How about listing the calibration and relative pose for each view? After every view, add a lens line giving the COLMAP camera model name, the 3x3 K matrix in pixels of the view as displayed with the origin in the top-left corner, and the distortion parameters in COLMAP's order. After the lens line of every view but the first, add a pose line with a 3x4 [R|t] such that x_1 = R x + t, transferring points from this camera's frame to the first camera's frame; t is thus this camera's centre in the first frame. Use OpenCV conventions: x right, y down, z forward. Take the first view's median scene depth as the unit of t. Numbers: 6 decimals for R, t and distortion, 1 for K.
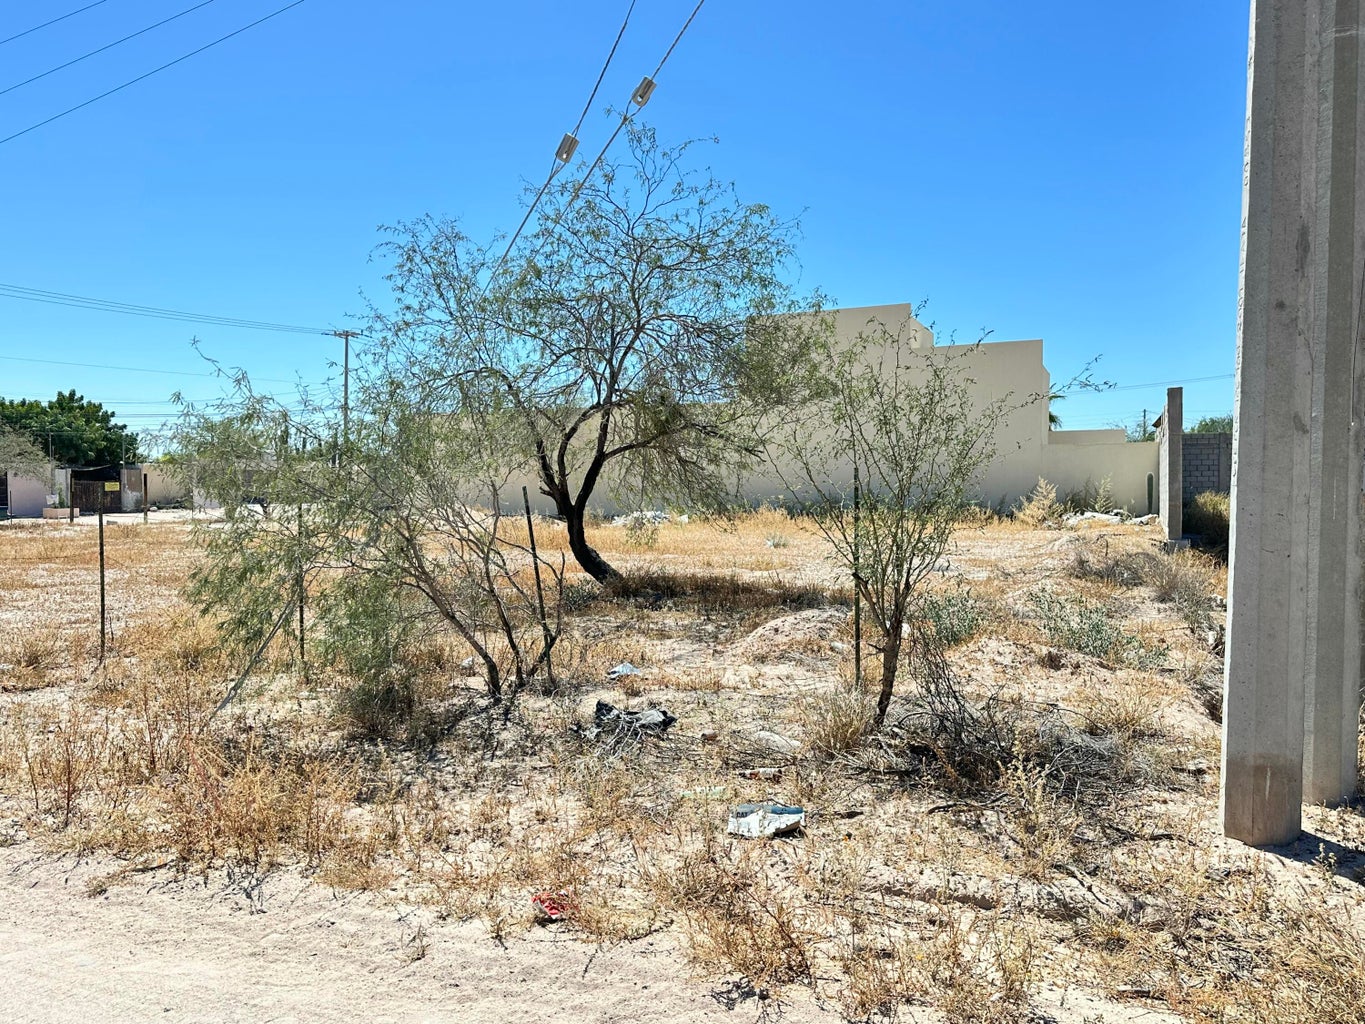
lens RADIAL K [[1050.1, 0, 674.6], [0, 1050.1, 516.6], [0, 0, 1]] dist [0.046108, -0.066160]
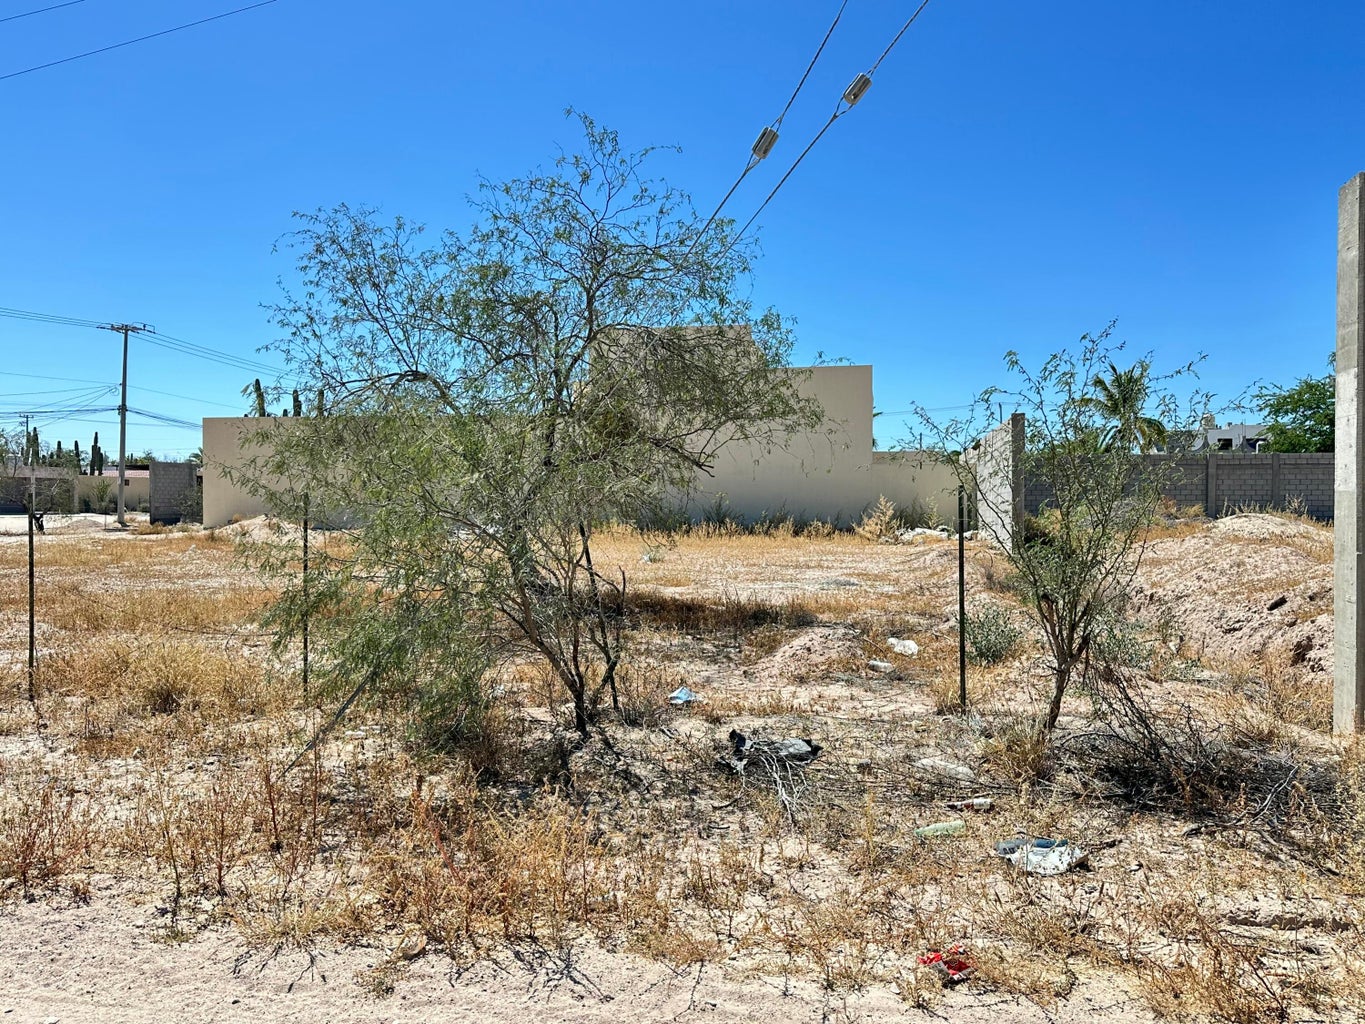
lens RADIAL K [[1050.1, 0, 674.6], [0, 1050.1, 516.6], [0, 0, 1]] dist [0.046108, -0.066160]
pose [[0.977713, 0.006191, 0.209855, -0.344352], [-0.003483, 0.999906, -0.013272, -0.003989], [-0.209918, 0.012246, 0.977642, 0.096157]]
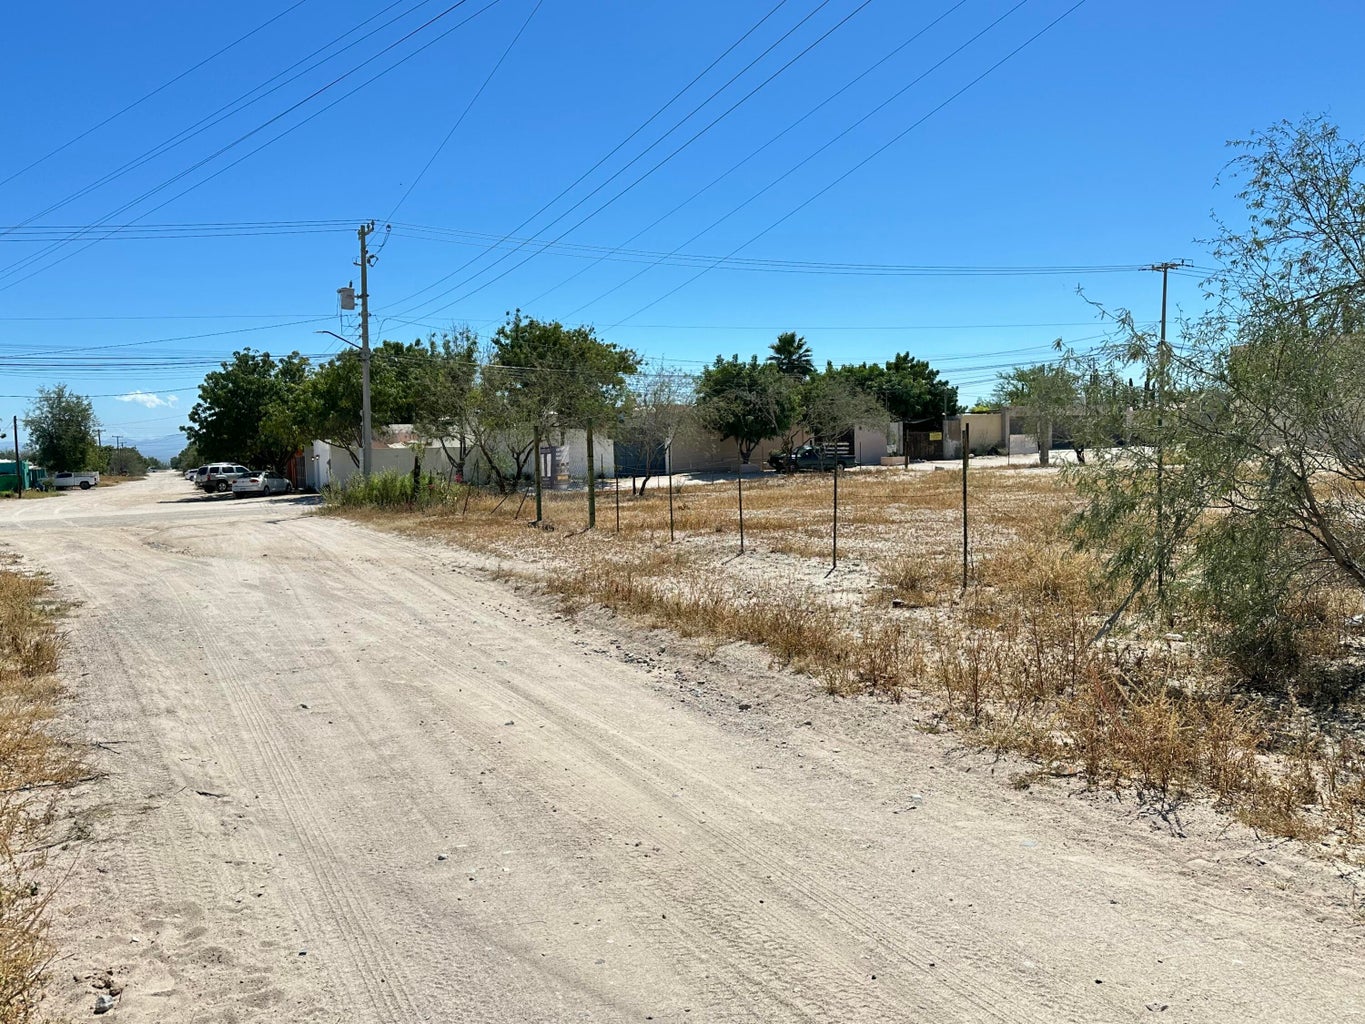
lens RADIAL K [[1050.1, 0, 674.6], [0, 1050.1, 516.6], [0, 0, 1]] dist [0.046108, -0.066160]
pose [[0.748005, 0.025072, -0.663219, -0.056410], [0.008892, 0.998818, 0.047787, 0.007117], [0.663633, -0.041643, 0.746898, -0.052701]]
